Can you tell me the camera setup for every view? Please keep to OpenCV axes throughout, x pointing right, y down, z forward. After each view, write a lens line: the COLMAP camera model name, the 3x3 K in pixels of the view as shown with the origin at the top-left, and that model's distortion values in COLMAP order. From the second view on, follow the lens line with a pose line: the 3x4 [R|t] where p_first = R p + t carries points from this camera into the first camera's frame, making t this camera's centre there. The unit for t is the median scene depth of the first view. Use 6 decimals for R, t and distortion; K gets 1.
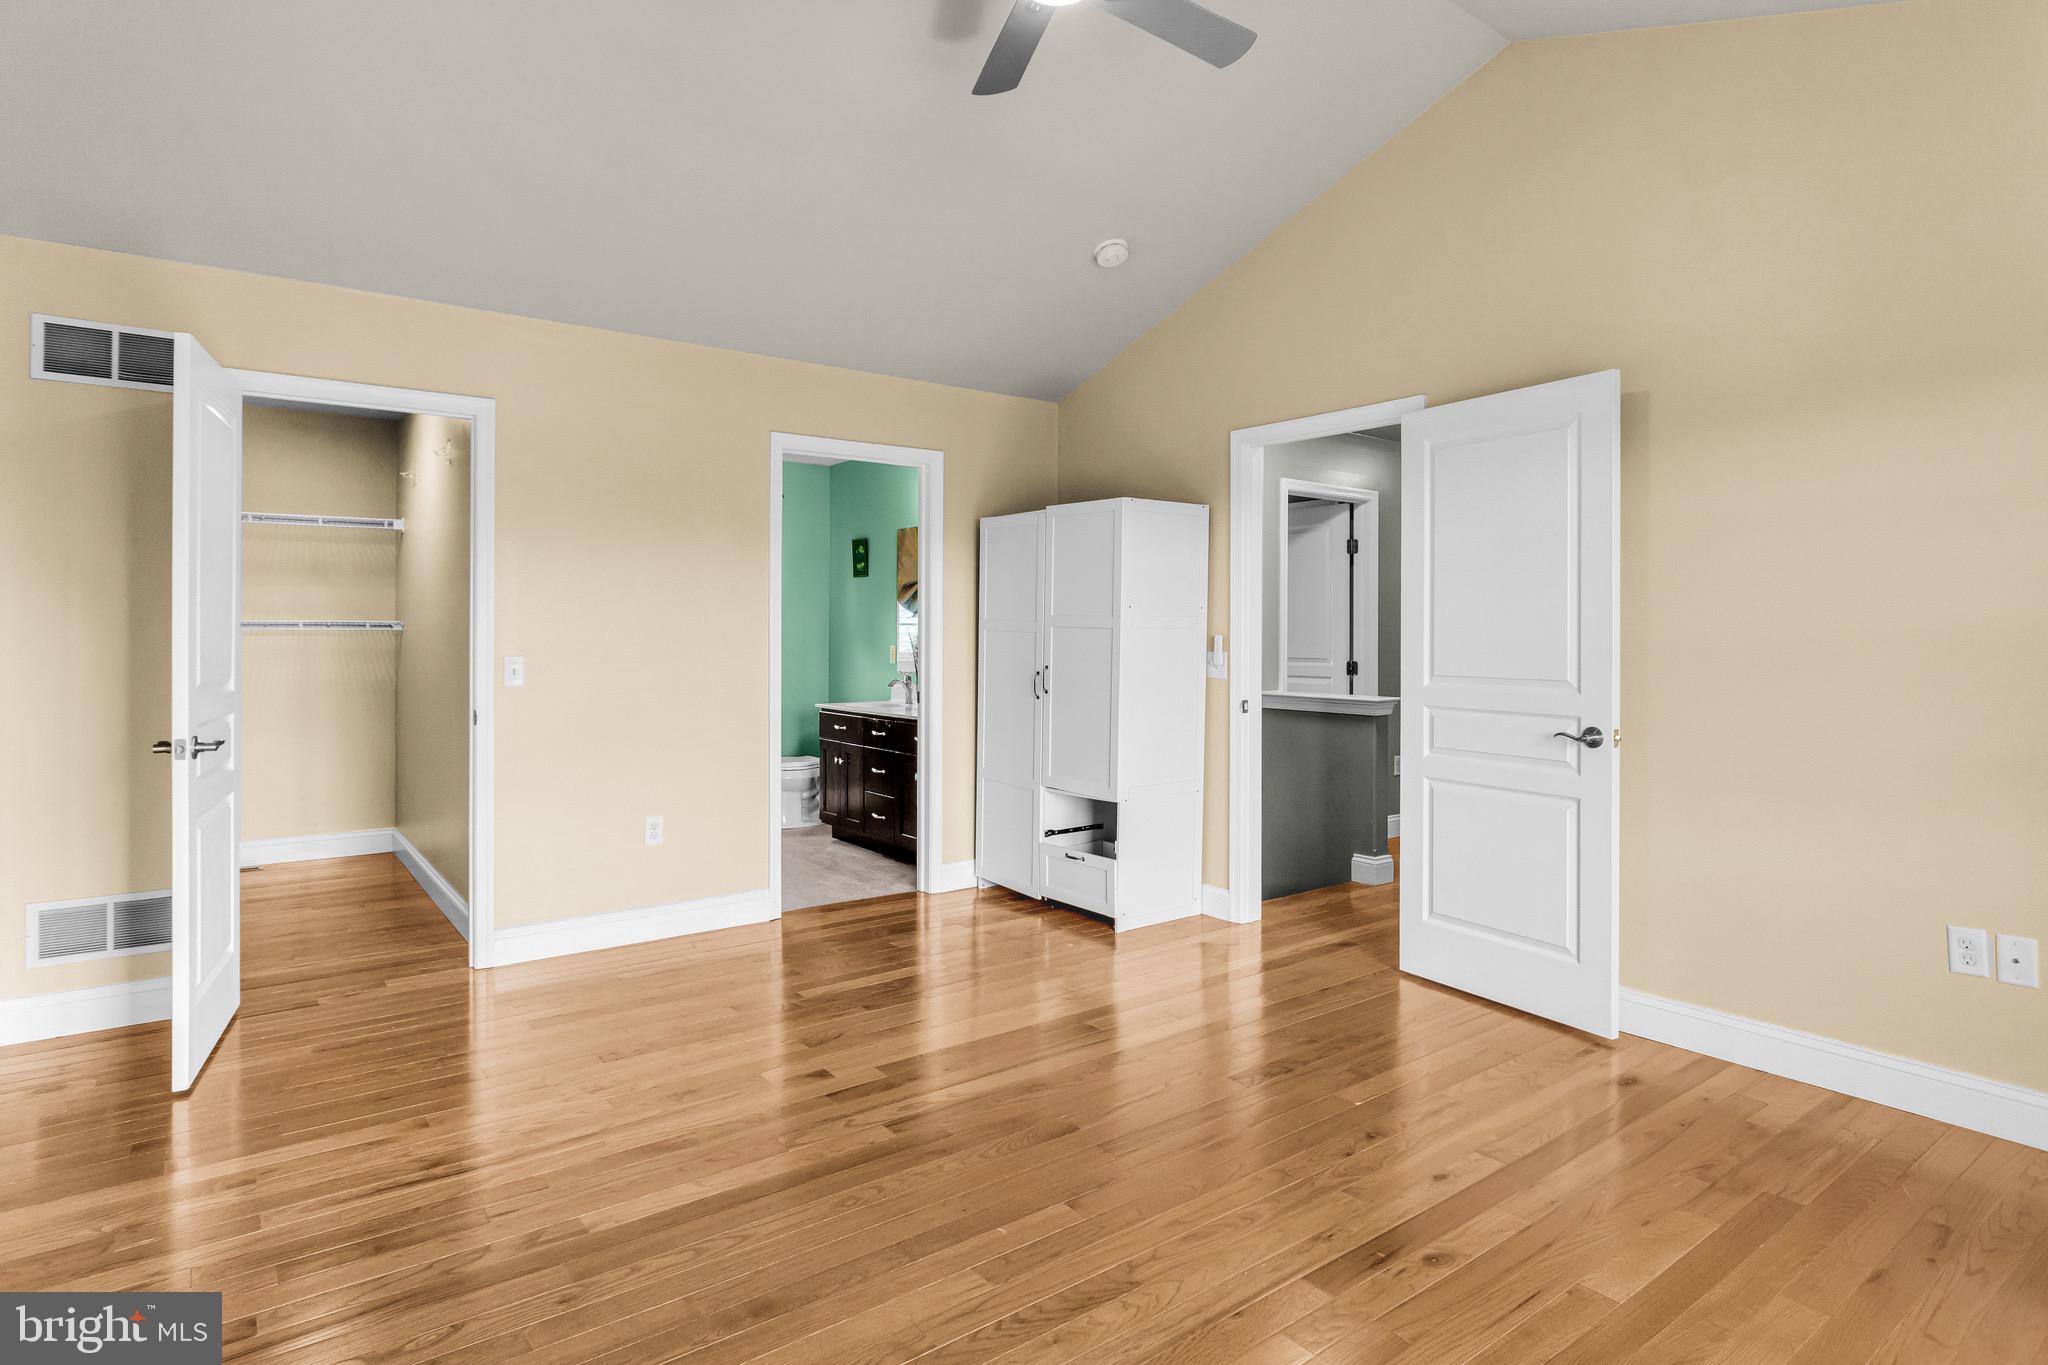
lens RADIAL K [[1088.9, 0, 1032.1], [0, 1088.9, 651.2], [0, 0, 1]] dist [-0.007613, -0.000224]
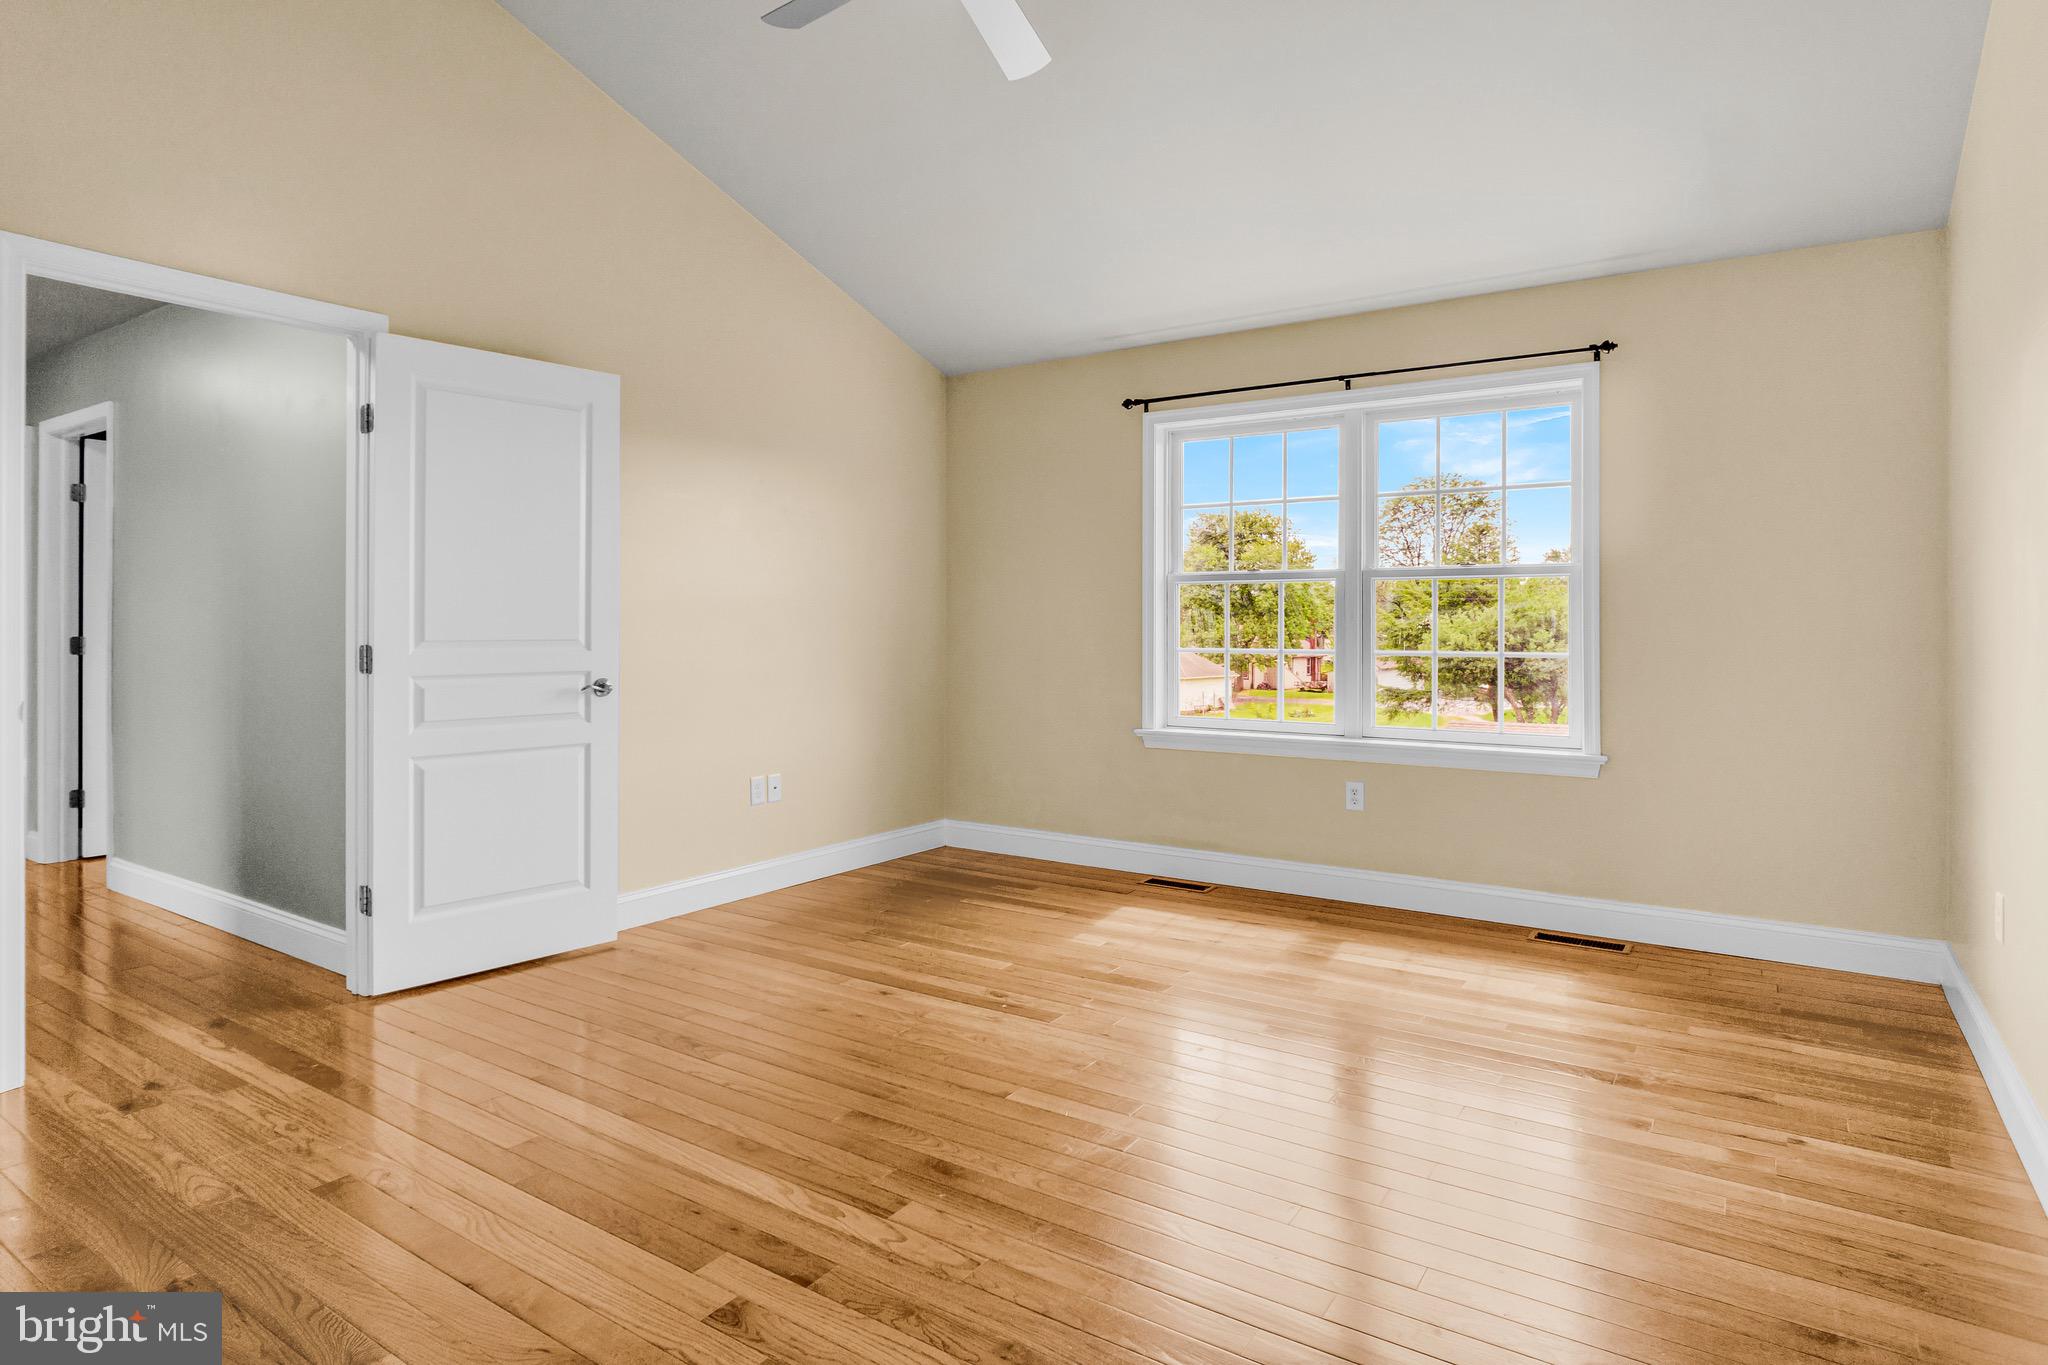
lens RADIAL K [[1119.1, 0, 1029.7], [0, 1119.1, 629.4], [0, 0, 1]] dist [-0.003135, -0.000129]
pose [[-0.326486, -0.006660, 0.945179, -0.874476], [0.013179, 0.999846, 0.011598, 0.011236], [-0.945110, 0.016243, -0.326347, 1.105404]]
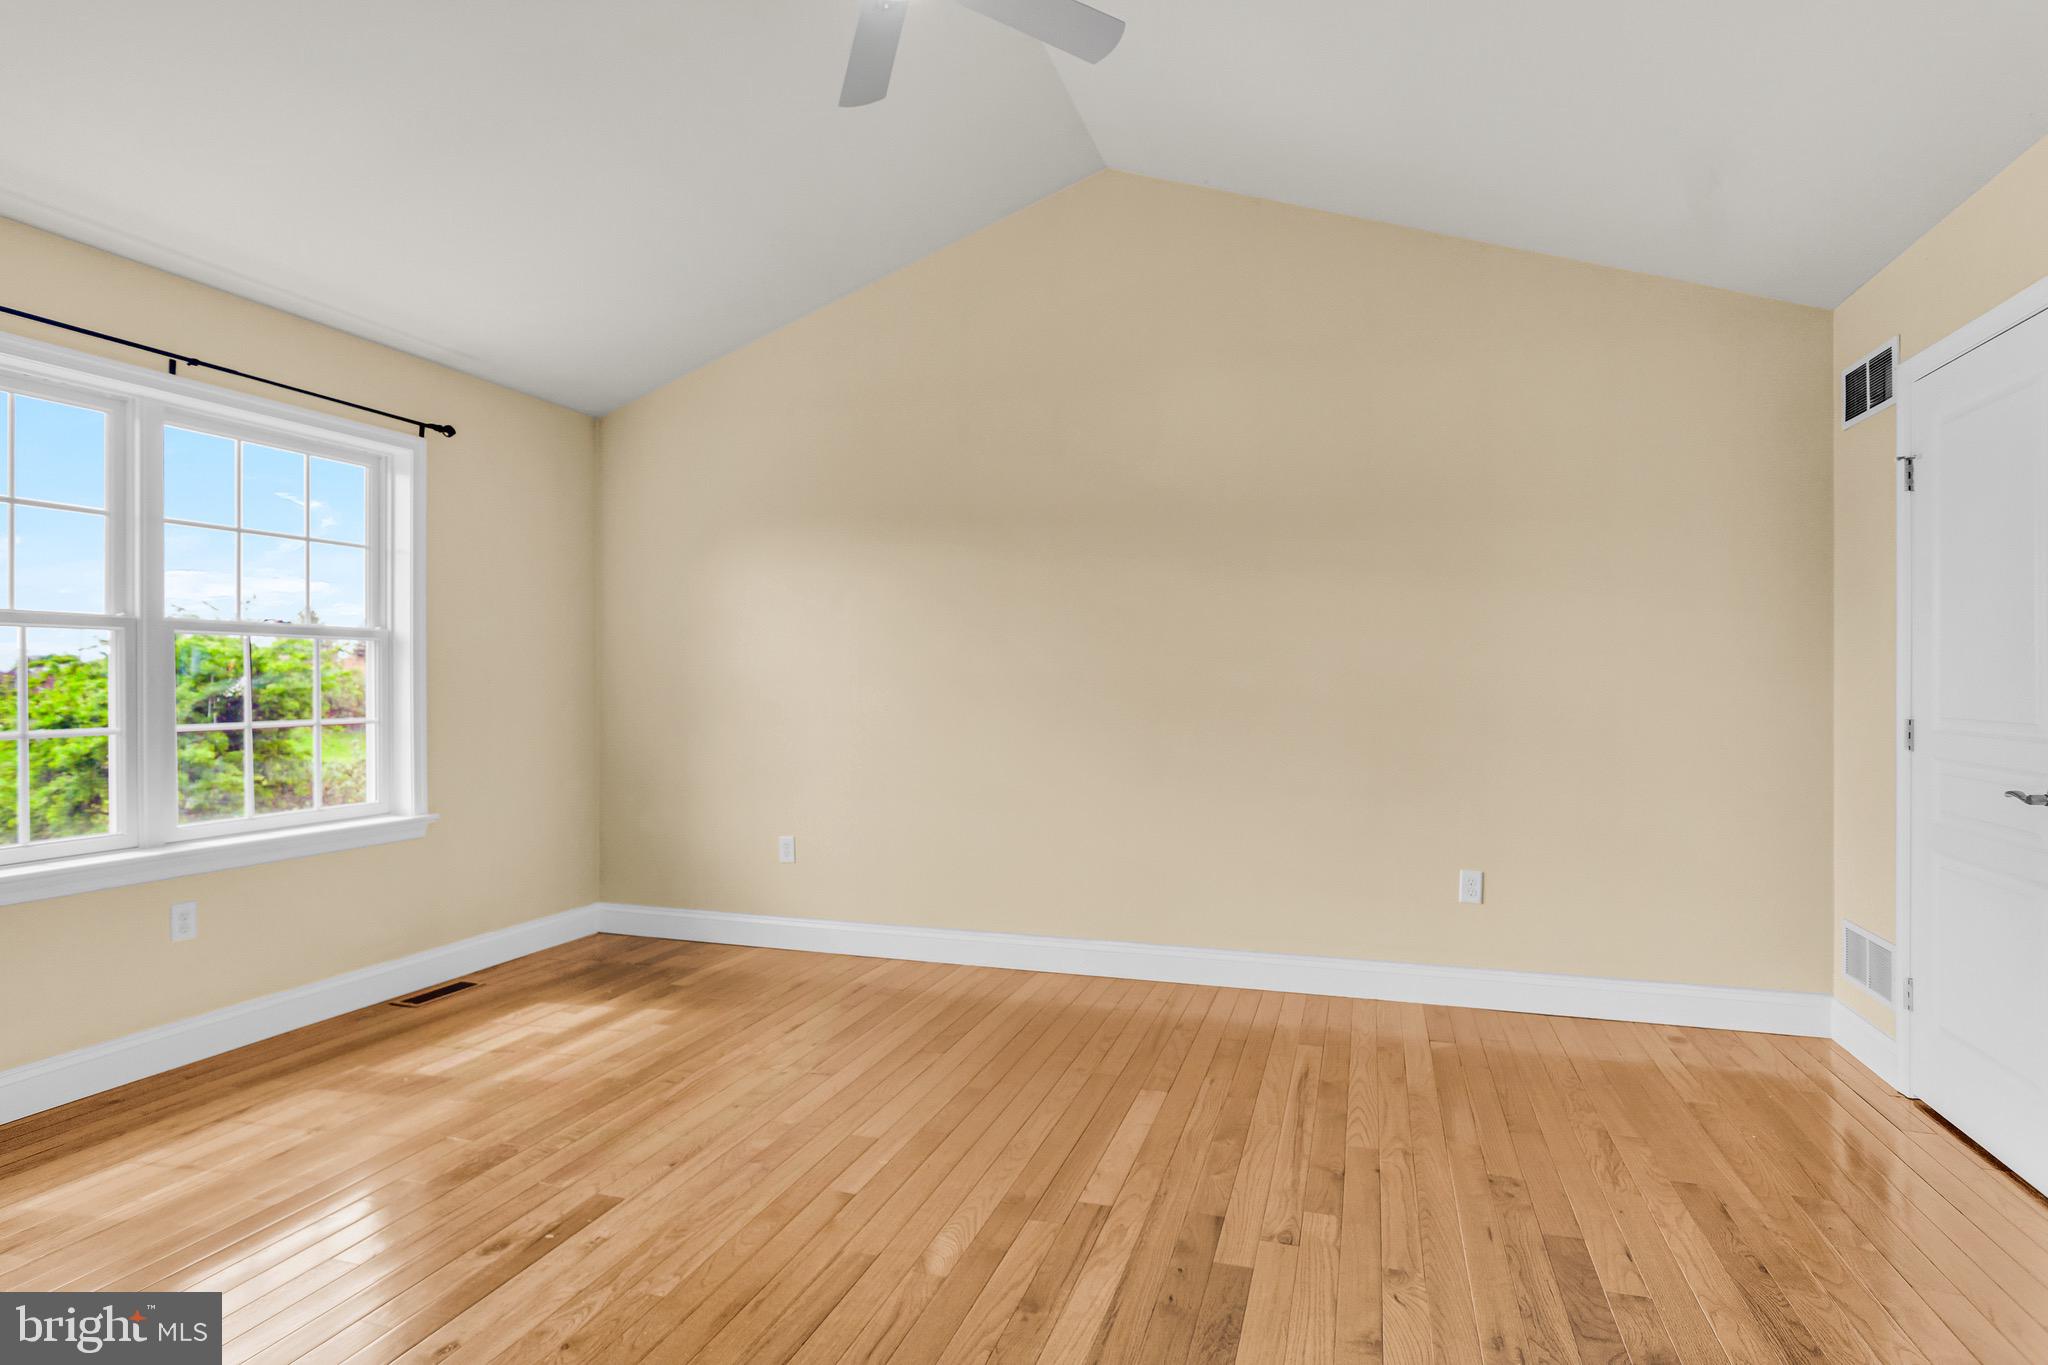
lens RADIAL K [[1106.1, 0, 1024.0], [0, 1106.1, 682.5], [0, 0, 1]] dist [-0.004328, -0.000725]
pose [[-0.815575, -0.001144, -0.578650, 0.428354], [-0.011460, 0.999834, 0.014175, -0.008393], [0.578537, 0.018192, -0.815453, 1.618655]]
